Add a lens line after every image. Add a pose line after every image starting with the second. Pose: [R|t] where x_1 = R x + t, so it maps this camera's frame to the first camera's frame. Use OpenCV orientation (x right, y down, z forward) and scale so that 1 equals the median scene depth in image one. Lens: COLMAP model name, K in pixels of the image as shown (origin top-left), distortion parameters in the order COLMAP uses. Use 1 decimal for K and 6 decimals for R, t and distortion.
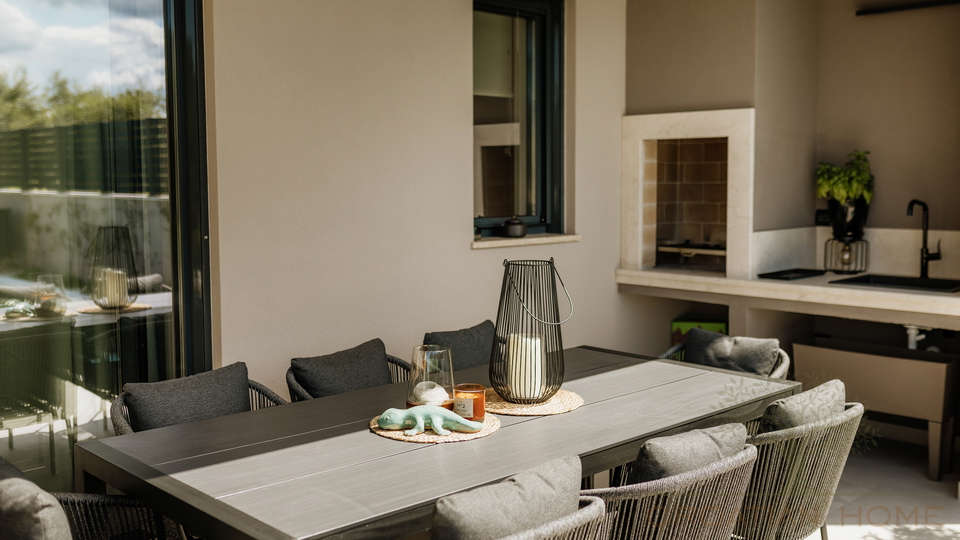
lens RADIAL K [[908.6, 0, 480.0], [0, 908.6, 270.0], [0, 0, 1]] dist [-0.009697, 0.016004]
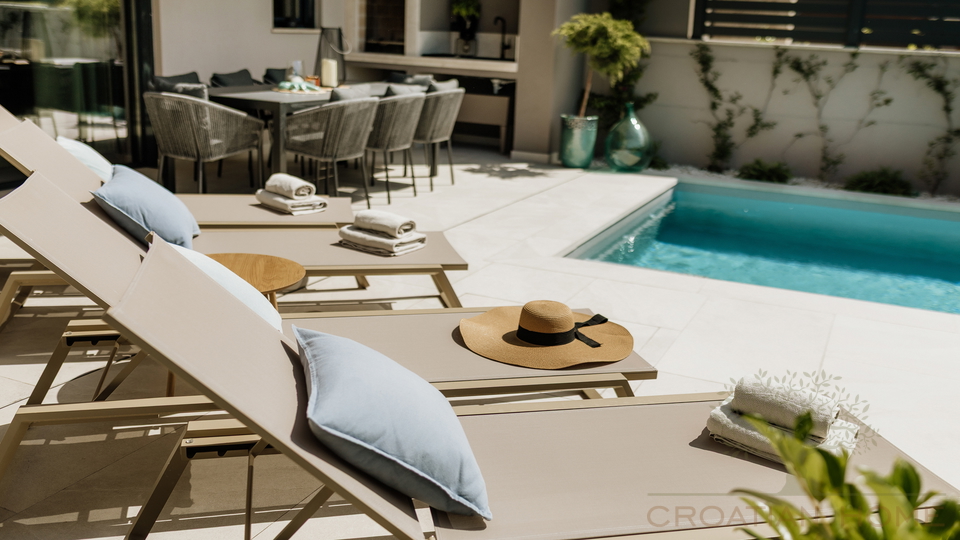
lens RADIAL K [[913.7, 0, 491.7], [0, 913.7, 253.0], [0, 0, 1]] dist [-0.004517, 0.010850]
pose [[0.928031, -0.048769, 0.369297, -0.269567], [-0.007759, 0.988647, 0.150057, 0.123096], [-0.372423, -0.142123, 0.917116, -0.823604]]
